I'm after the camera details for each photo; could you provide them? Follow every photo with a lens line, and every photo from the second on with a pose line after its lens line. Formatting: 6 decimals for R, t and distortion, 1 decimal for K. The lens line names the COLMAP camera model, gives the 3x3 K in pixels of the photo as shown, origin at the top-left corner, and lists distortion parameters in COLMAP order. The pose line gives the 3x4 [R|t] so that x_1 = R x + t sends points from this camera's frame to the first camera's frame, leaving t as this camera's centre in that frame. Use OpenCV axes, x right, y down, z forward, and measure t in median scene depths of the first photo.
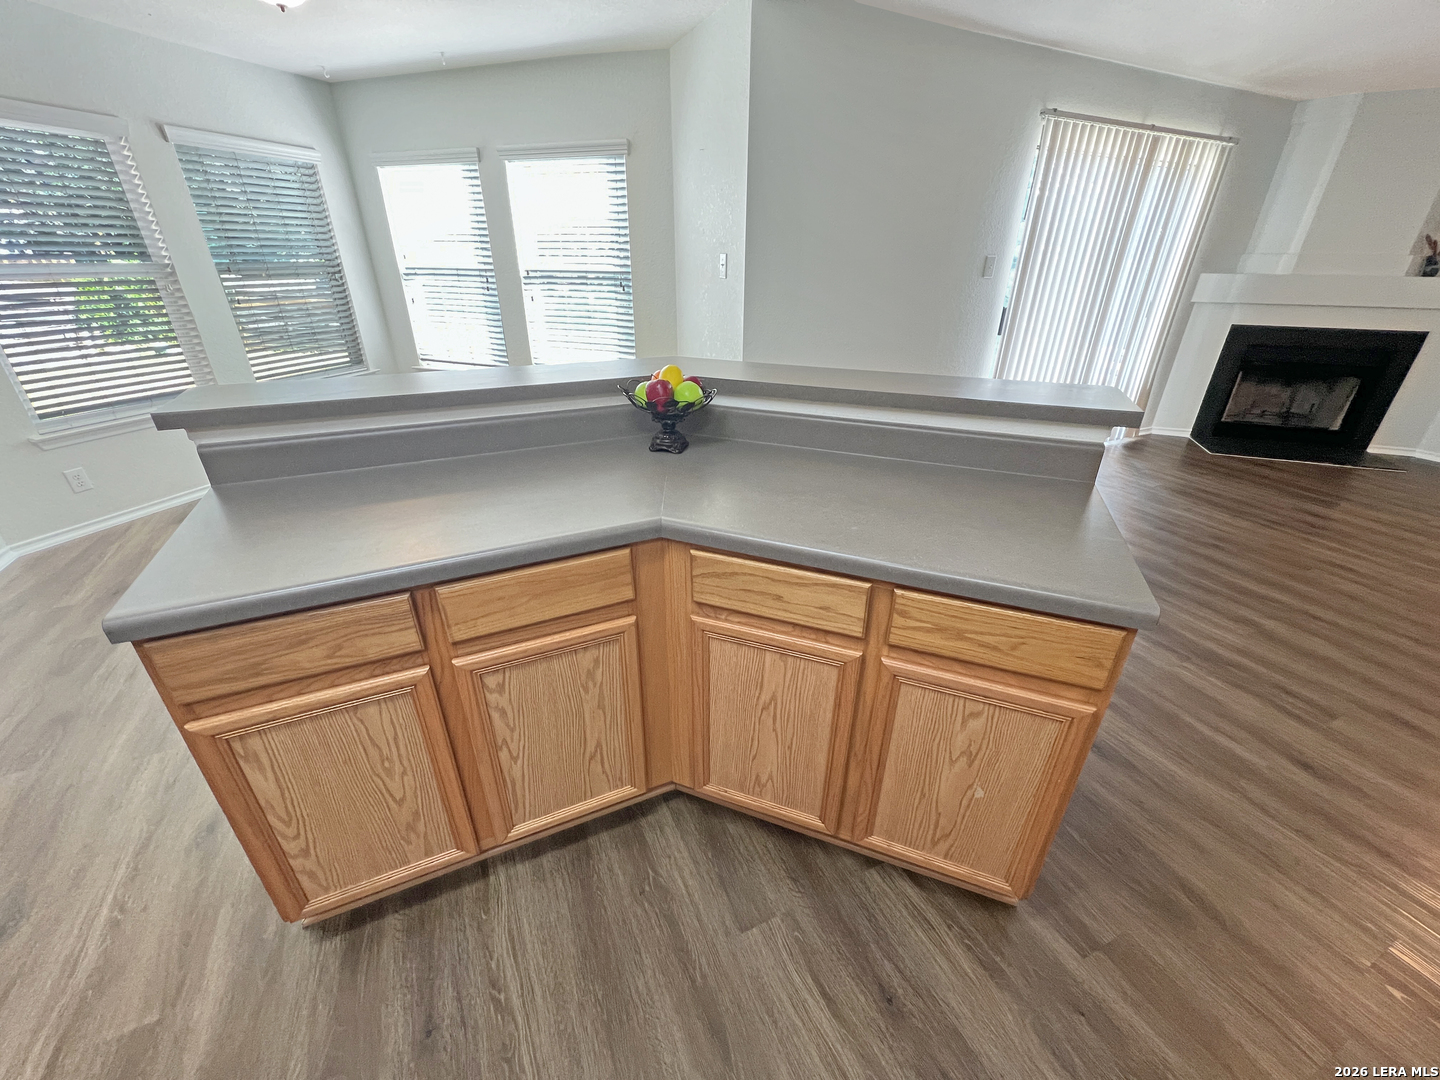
lens RADIAL K [[574.8, 0, 717.3], [0, 574.8, 539.3], [0, 0, 1]] dist [-0.003064, 0.000131]
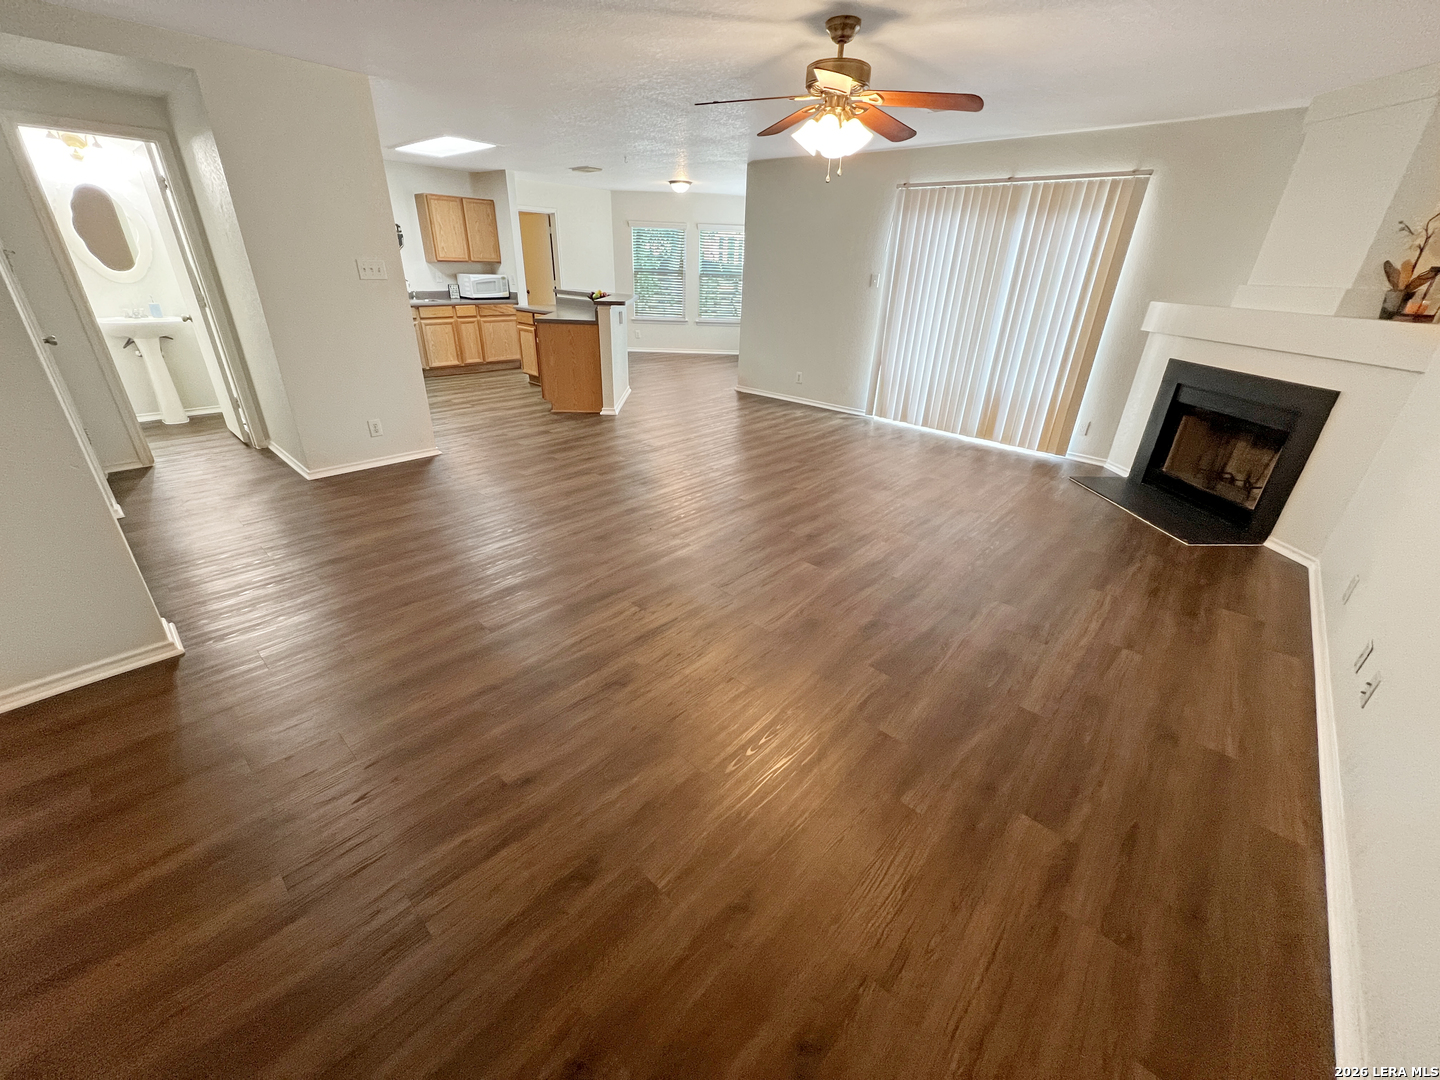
lens RADIAL K [[574.8, 0, 716.6], [0, 574.8, 545.1], [0, 0, 1]] dist [-0.003064, 0.000131]
pose [[0.375039, 0.408980, -0.831914, 5.453238], [-0.442143, 0.867682, 0.227240, -0.019475], [0.814773, 0.282601, 0.506243, 0.121632]]
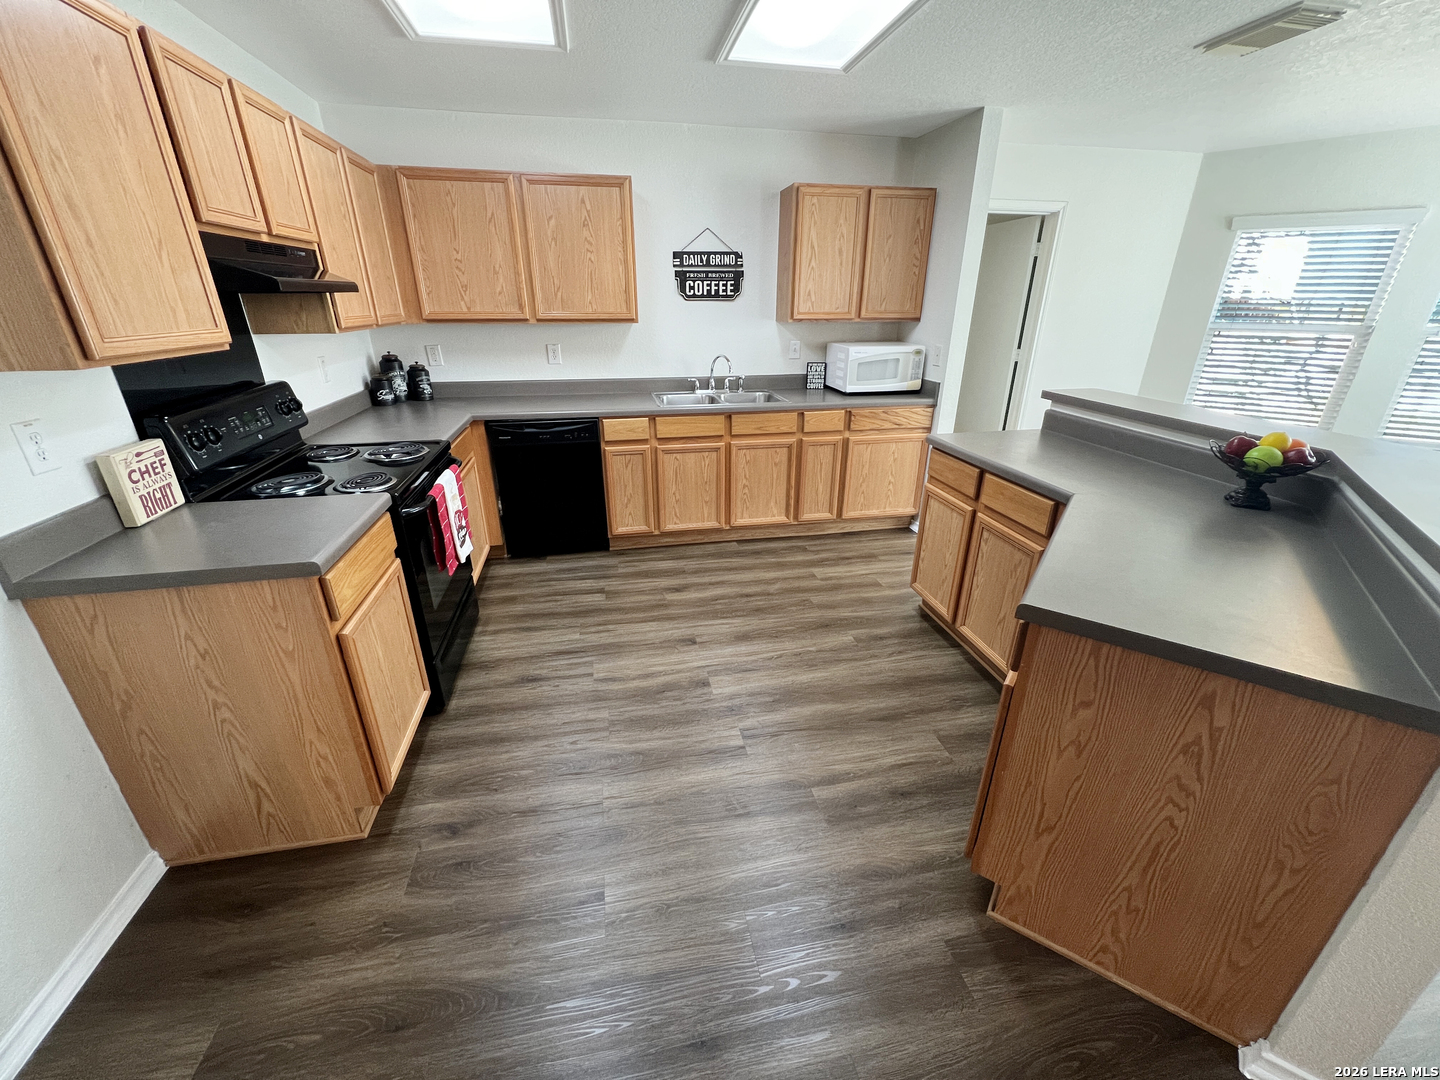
lens RADIAL K [[574.8, 0, 717.0], [0, 574.8, 541.8], [0, 0, 1]] dist [-0.003064, 0.000131]
pose [[-0.248985, 0.371136, -0.894575, 1.481224], [-0.434232, 0.782845, 0.445641, -0.194366], [0.865707, 0.499411, -0.033758, 0.265272]]
